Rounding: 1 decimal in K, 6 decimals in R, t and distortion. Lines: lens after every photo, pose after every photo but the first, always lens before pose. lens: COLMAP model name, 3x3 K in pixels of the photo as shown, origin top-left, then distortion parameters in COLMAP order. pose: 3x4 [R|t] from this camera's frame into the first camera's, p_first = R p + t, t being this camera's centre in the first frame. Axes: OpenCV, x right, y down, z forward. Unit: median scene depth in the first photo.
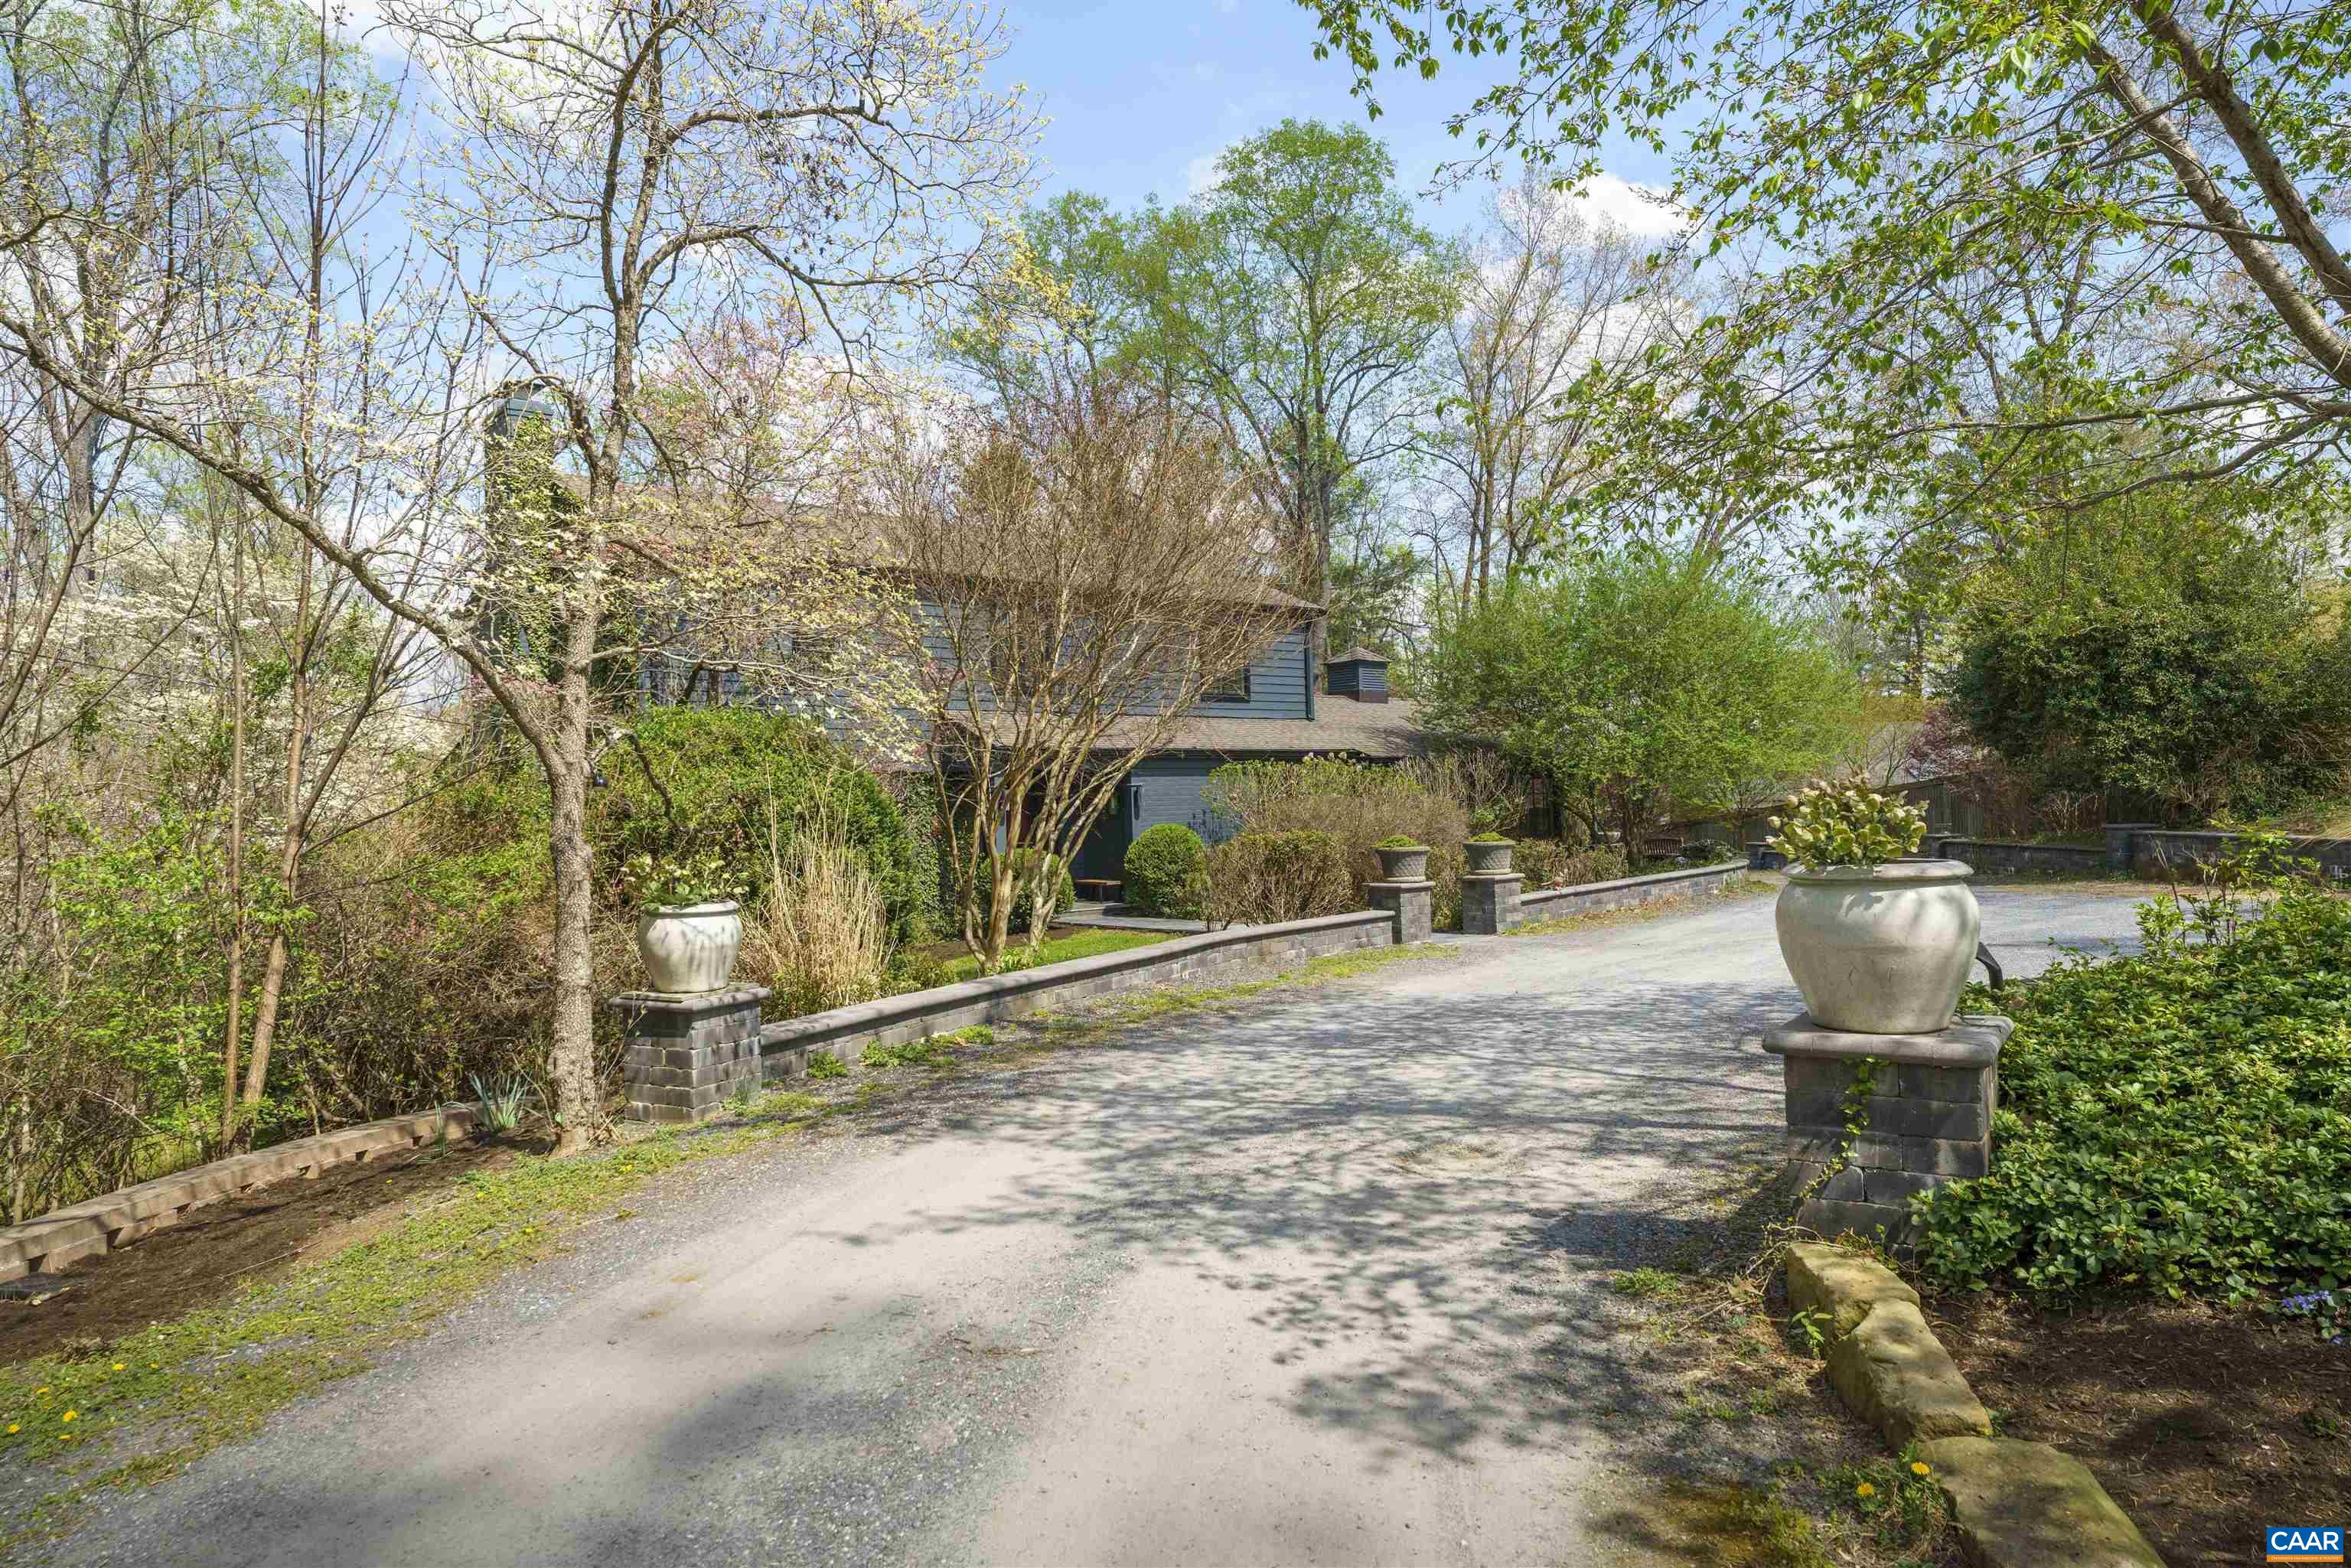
lens RADIAL K [[1441.6, 0, 1175.5], [0, 1441.6, 784.0], [0, 0, 1]] dist [-0.001271, 0.000274]
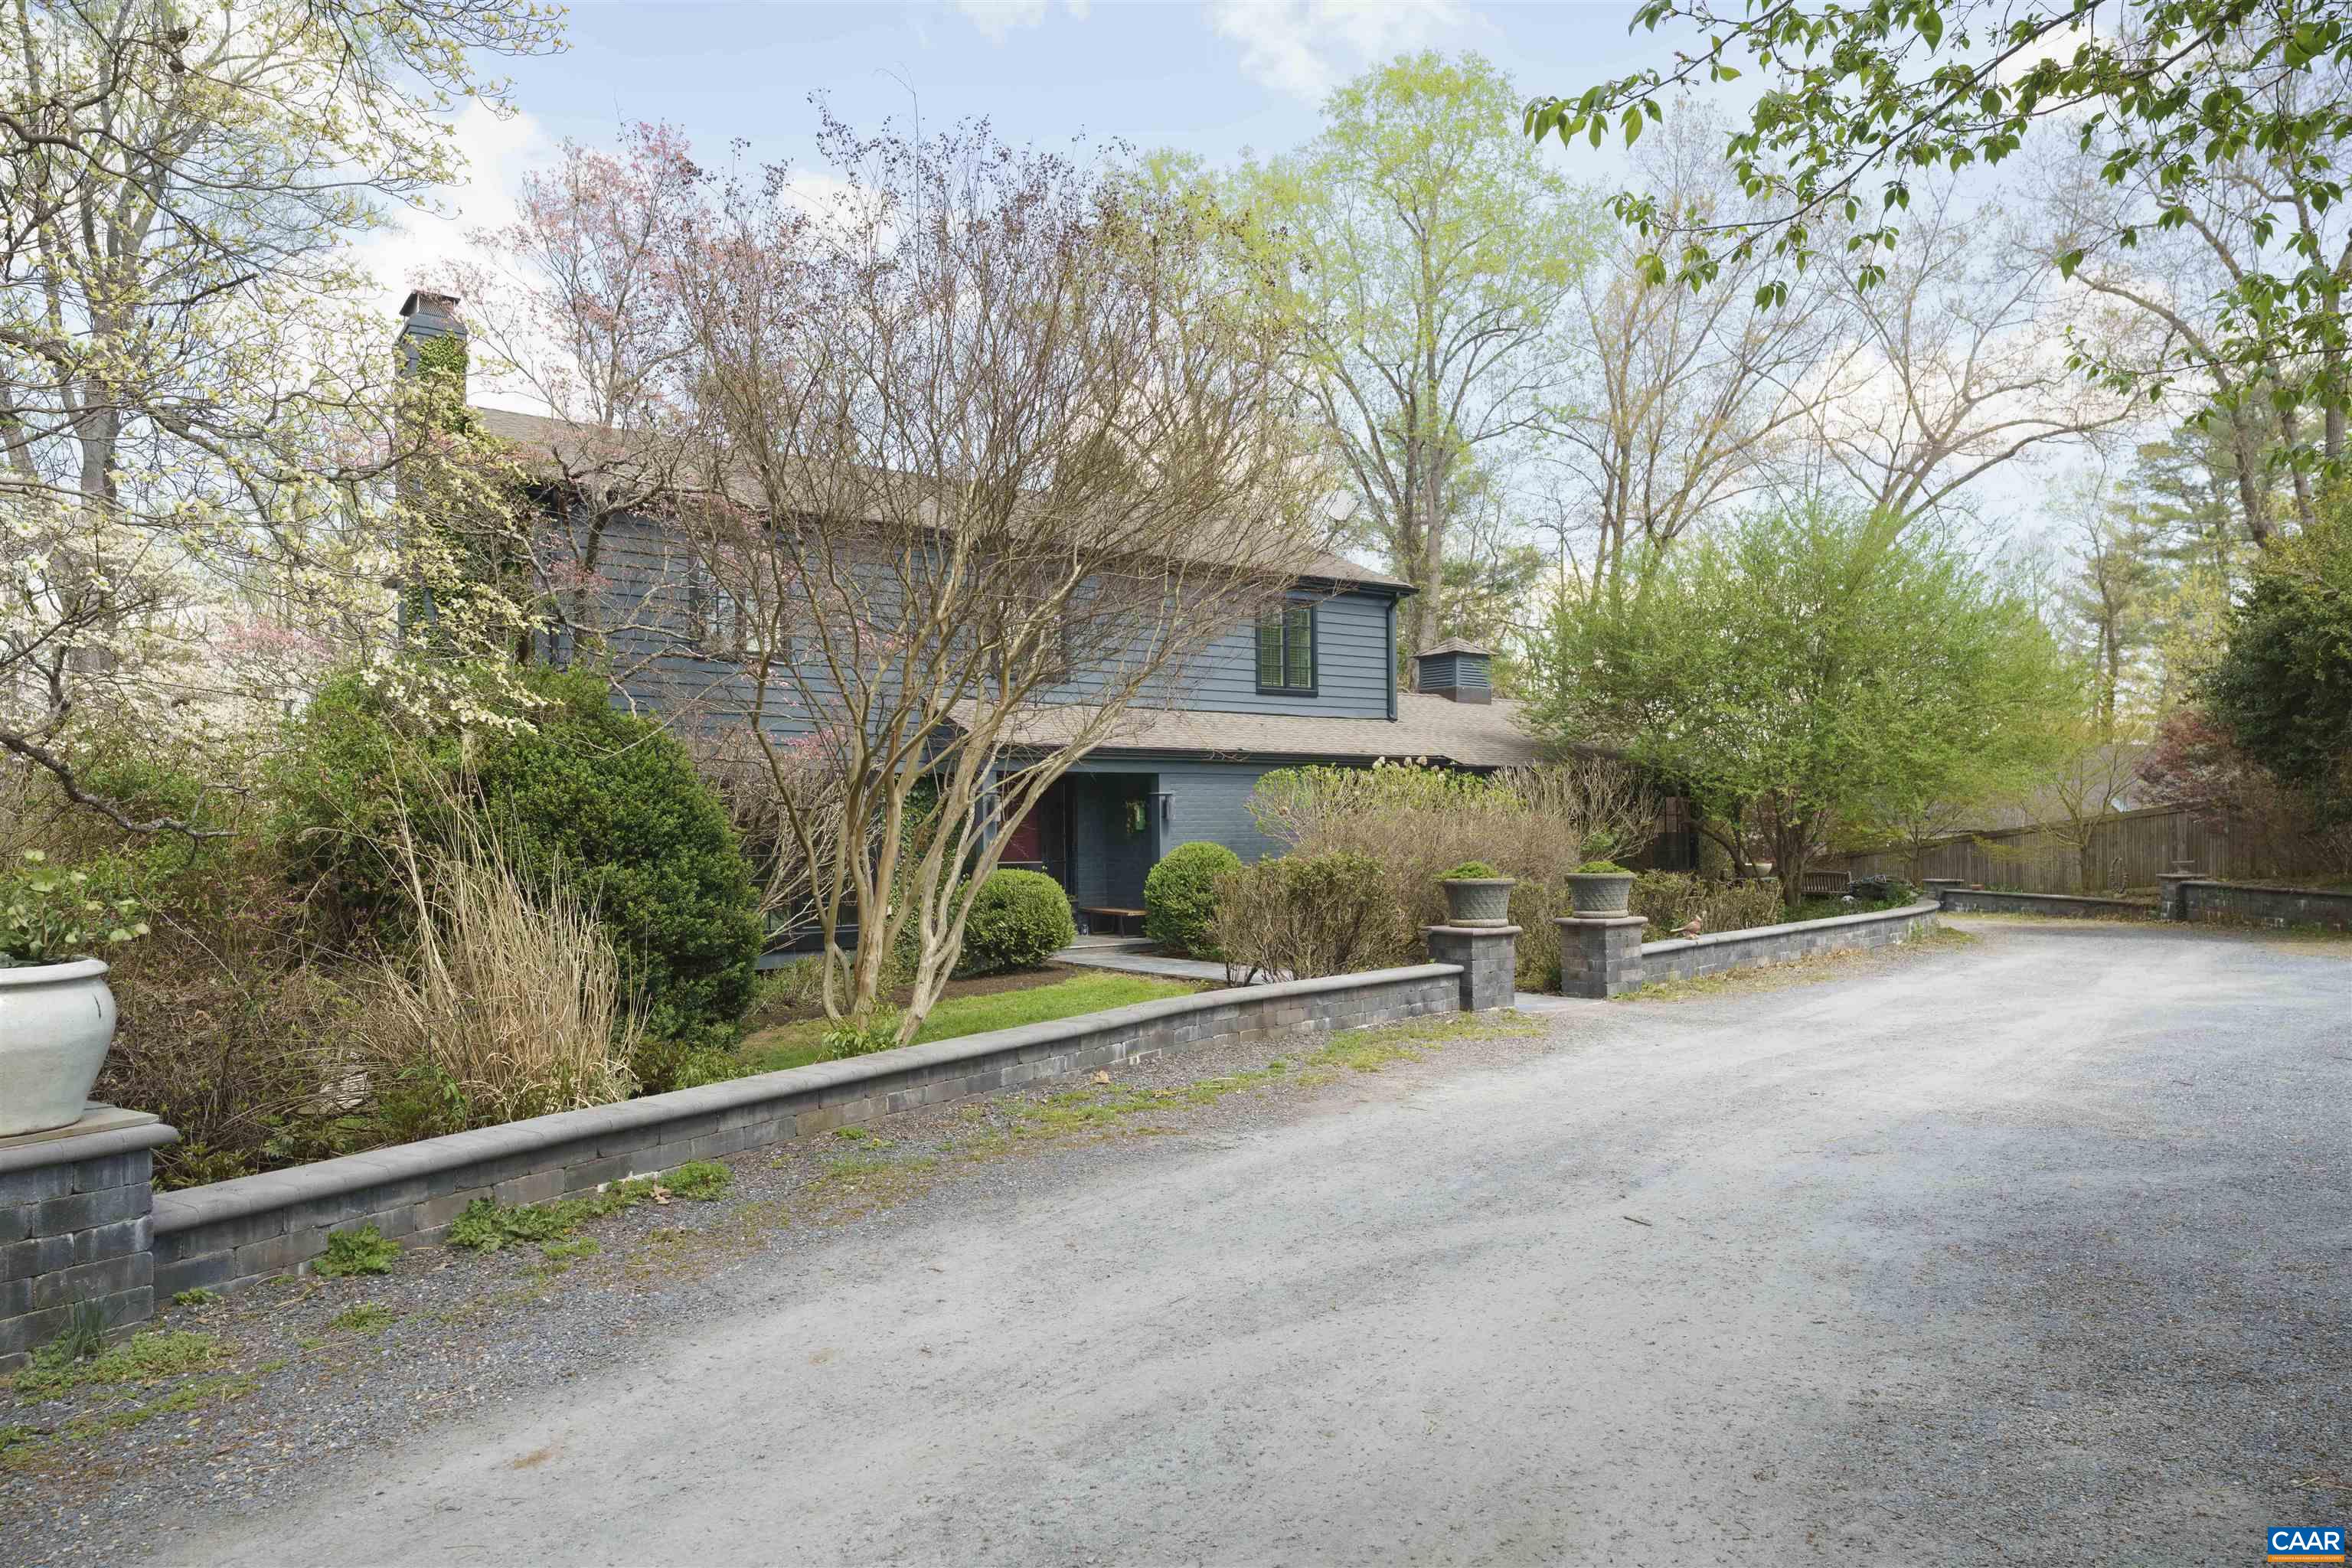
lens RADIAL K [[1473.0, 0, 1164.2], [0, 1473.0, 857.4], [0, 0, 1]] dist [-0.017352, 0.000520]
pose [[0.996154, 0.019231, -0.085483, 0.036159], [-0.016126, 0.999190, 0.036866, 0.004728], [0.086122, -0.035346, 0.995657, 0.140466]]
